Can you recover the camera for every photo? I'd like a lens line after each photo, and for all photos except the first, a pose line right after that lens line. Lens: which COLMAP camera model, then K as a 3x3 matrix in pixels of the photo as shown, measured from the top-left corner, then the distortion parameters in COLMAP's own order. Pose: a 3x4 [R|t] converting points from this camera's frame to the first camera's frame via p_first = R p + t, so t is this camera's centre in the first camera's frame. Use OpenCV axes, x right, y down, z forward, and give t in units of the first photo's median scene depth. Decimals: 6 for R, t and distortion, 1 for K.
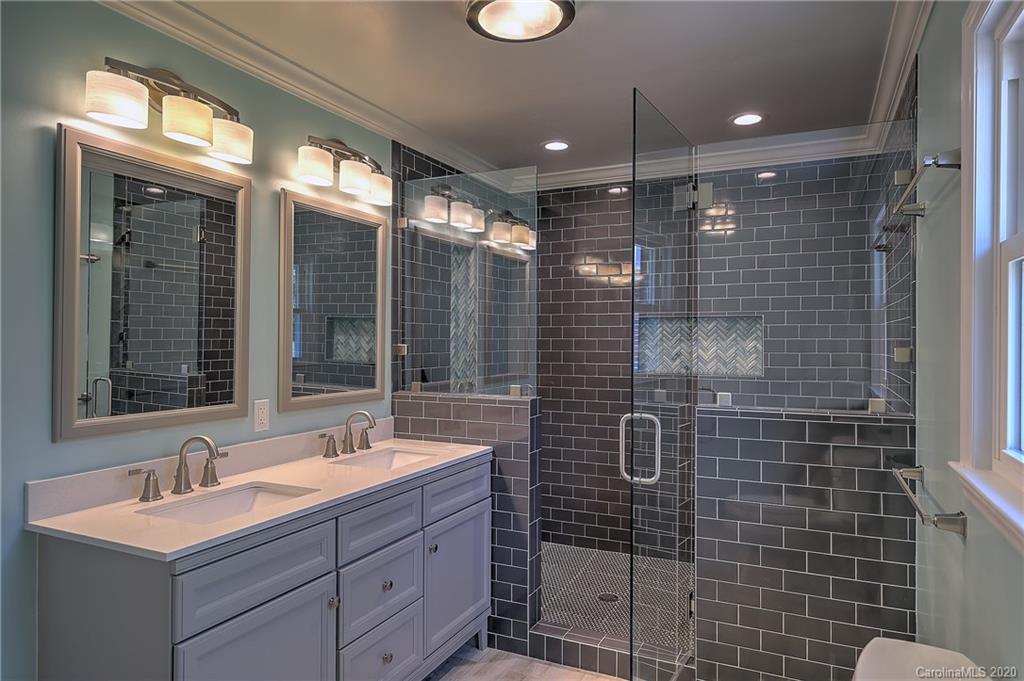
lens RADIAL K [[629.6, 0, 516.2], [0, 629.6, 334.5], [0, 0, 1]] dist [-0.001974, 0.005484]
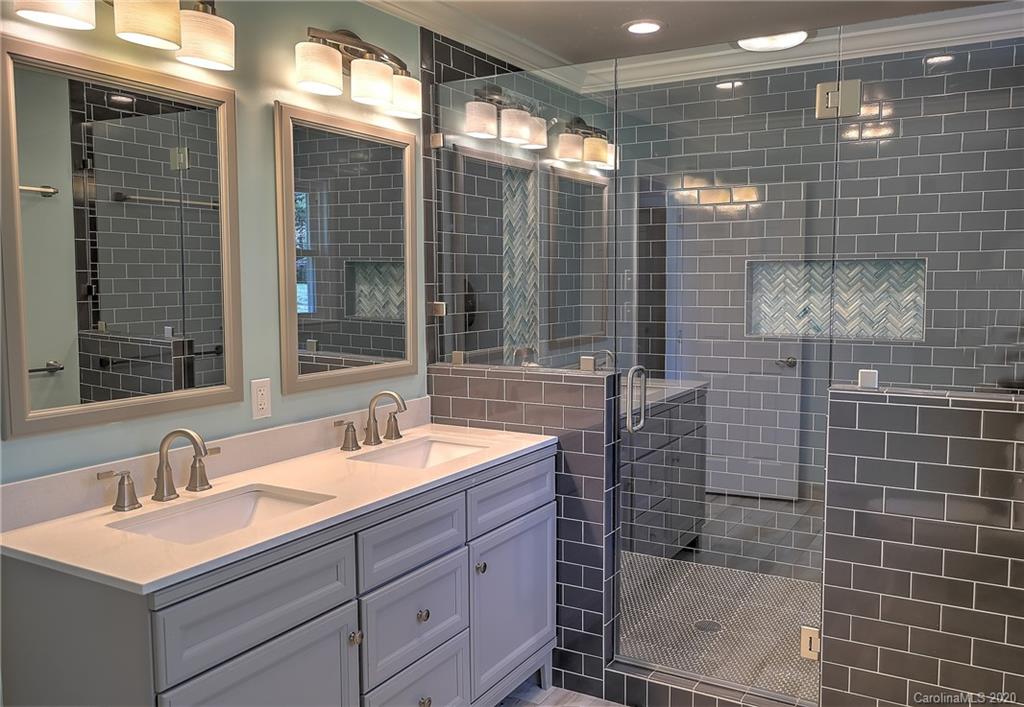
lens RADIAL K [[816.3, 0, 537.9], [0, 816.3, 347.5], [0, 0, 1]] dist [0.007261, -0.002762]
pose [[0.997552, -0.001103, -0.069919, 0.008534], [0.007553, 0.995726, 0.092048, -0.021803], [0.069518, -0.092350, 0.993297, 0.016891]]
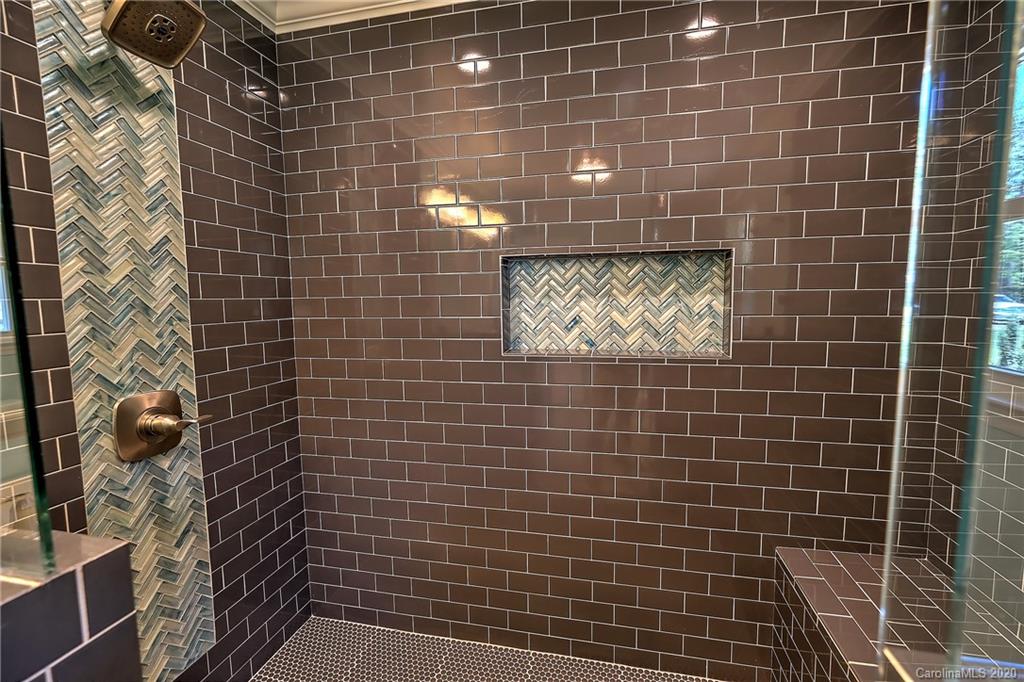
lens RADIAL K [[445.9, 0, 526.6], [0, 445.9, 341.8], [0, 0, 1]] dist [-0.005526, 0.000869]
pose [[0.970338, -0.037865, 0.238768, 0.147285], [0.012688, 0.994273, 0.106116, 0.009158], [-0.241419, -0.099939, 0.965261, 0.810201]]
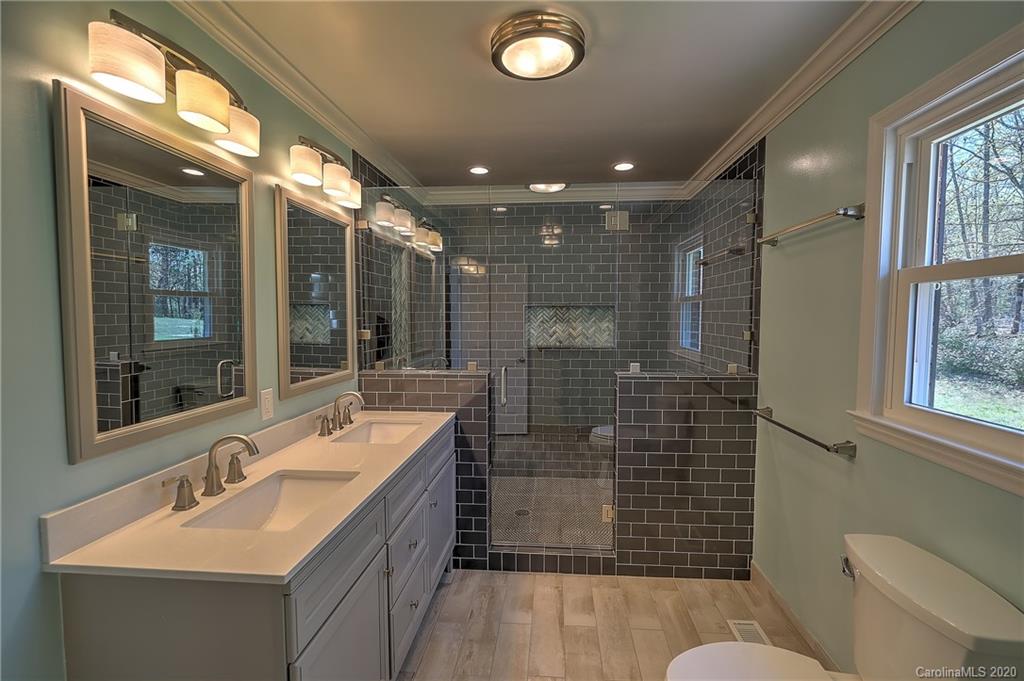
lens RADIAL K [[445.9, 0, 516.2], [0, 445.9, 337.5], [0, 0, 1]] dist [-0.005526, 0.000869]
pose [[0.934983, -0.022249, 0.353993, -0.232003], [0.001172, 0.998219, 0.059644, -0.021641], [-0.354689, -0.055352, 0.933344, 0.143223]]
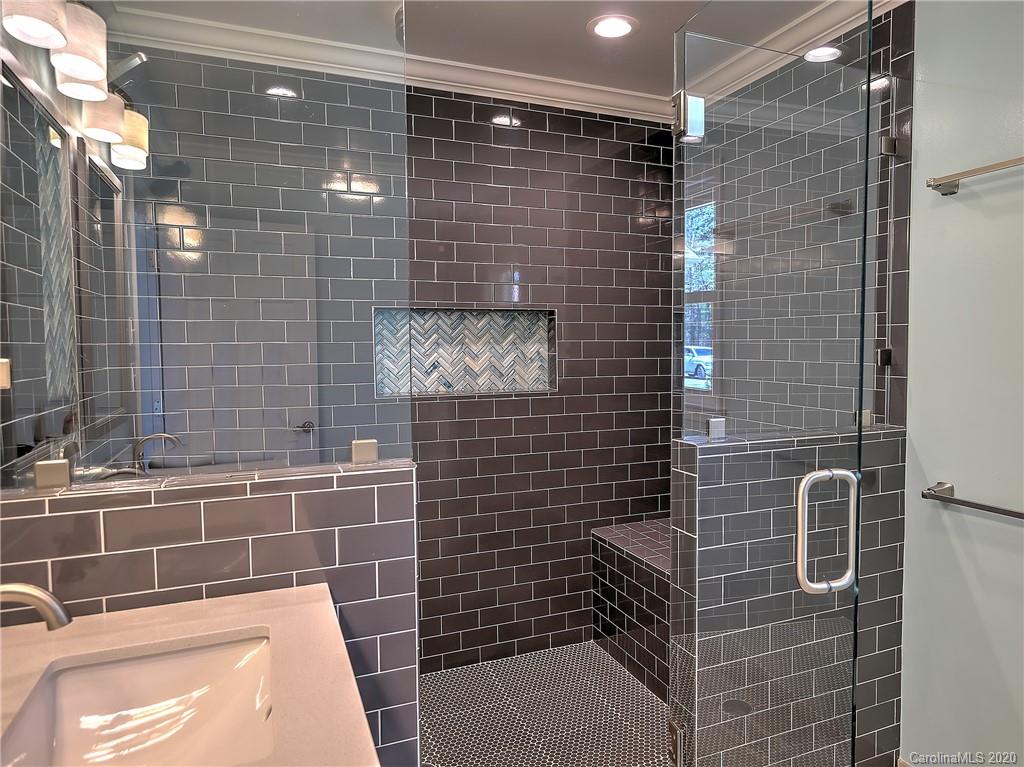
lens RADIAL K [[697.7, 0, 558.8], [0, 697.7, 380.0], [0, 0, 1]] dist [-0.007519, 0.000842]
pose [[0.640697, -0.044787, 0.766487, -0.304658], [0.001893, 0.998386, 0.056755, 0.007441], [-0.767792, -0.034912, 0.639748, 0.568813]]
